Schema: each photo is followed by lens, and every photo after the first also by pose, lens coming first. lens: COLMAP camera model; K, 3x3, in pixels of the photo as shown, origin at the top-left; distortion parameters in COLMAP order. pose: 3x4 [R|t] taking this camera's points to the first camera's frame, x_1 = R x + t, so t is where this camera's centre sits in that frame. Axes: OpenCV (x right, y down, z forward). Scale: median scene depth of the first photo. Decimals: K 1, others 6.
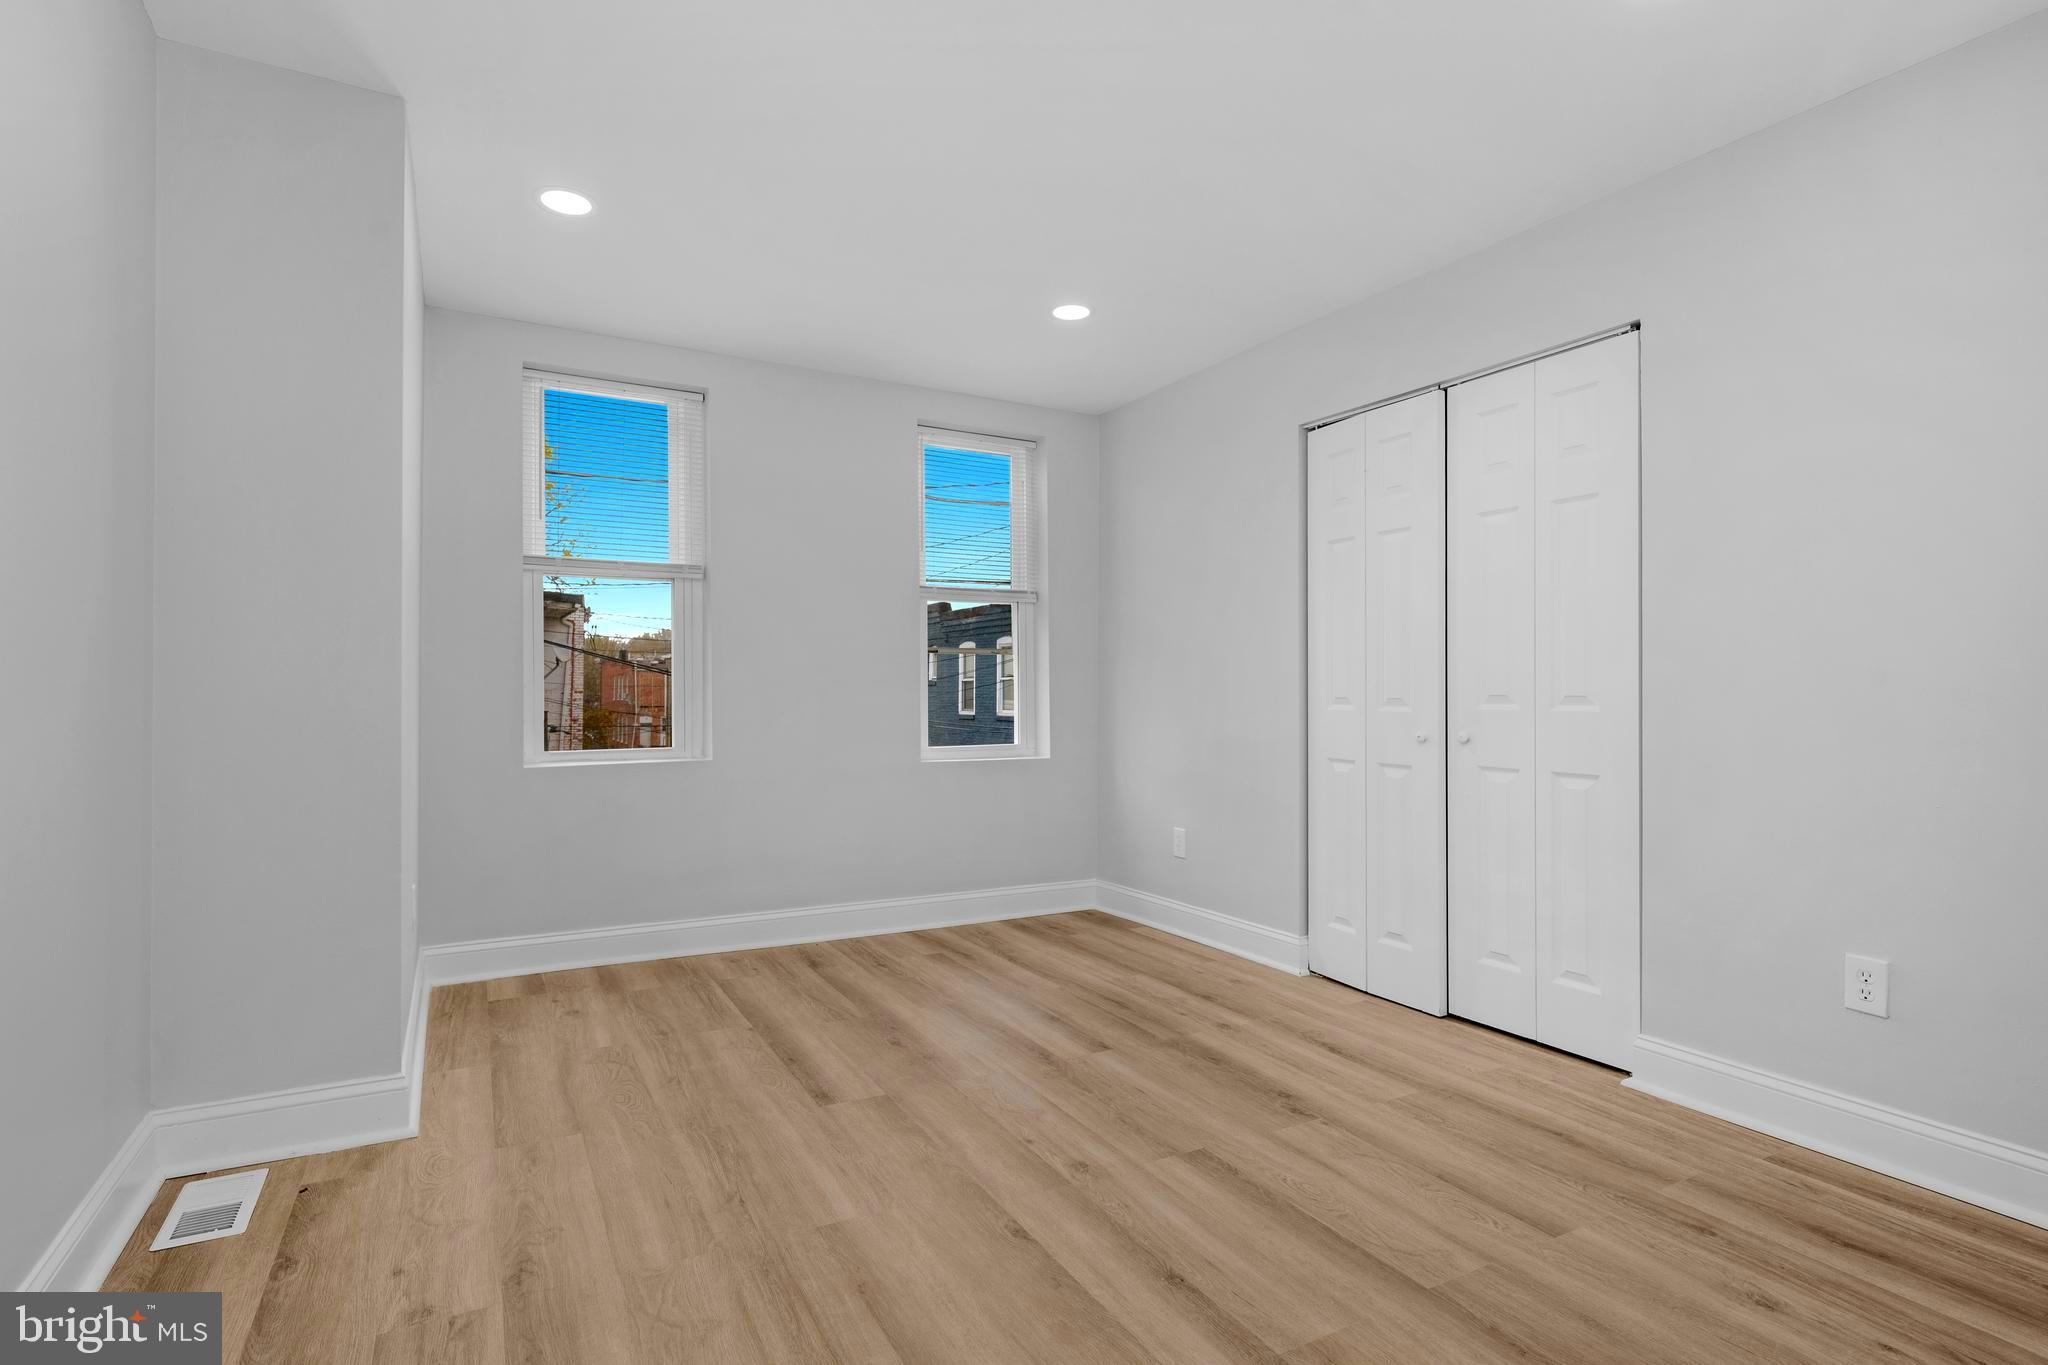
lens RADIAL K [[954.2, 0, 1023.7], [0, 954.2, 687.4], [0, 0, 1]] dist [-0.005987, 0.002554]
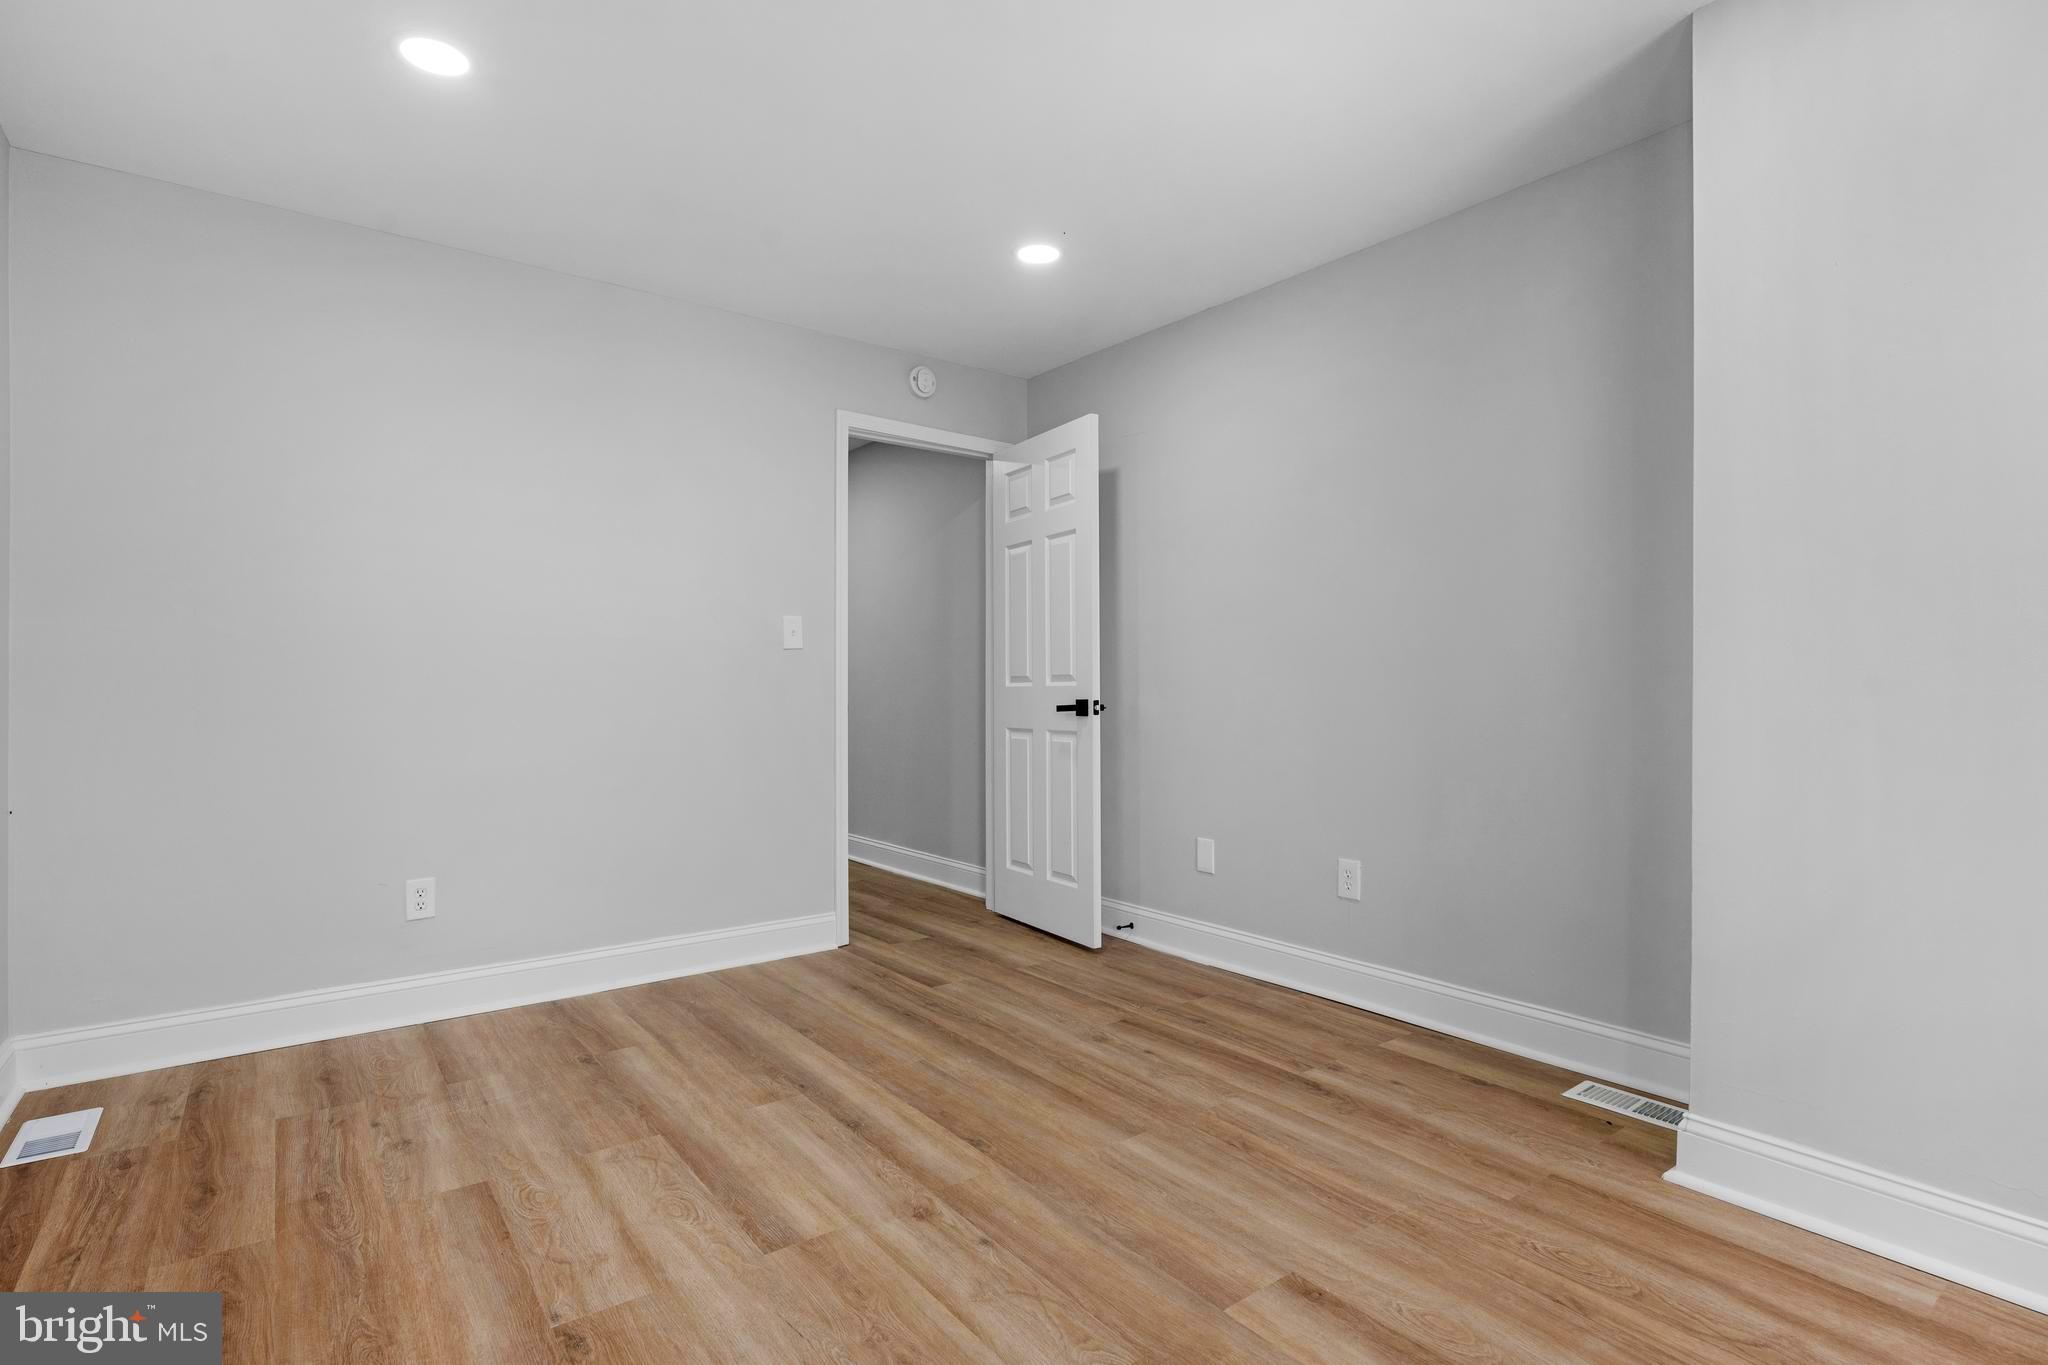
lens RADIAL K [[954.2, 0, 1022.0], [0, 954.2, 686.5], [0, 0, 1]] dist [-0.005987, 0.002554]
pose [[-0.989676, -0.004363, -0.143258, 0.103535], [-0.003272, 0.999964, -0.007853, 0.018248], [0.143287, -0.007303, -0.989654, 2.025844]]
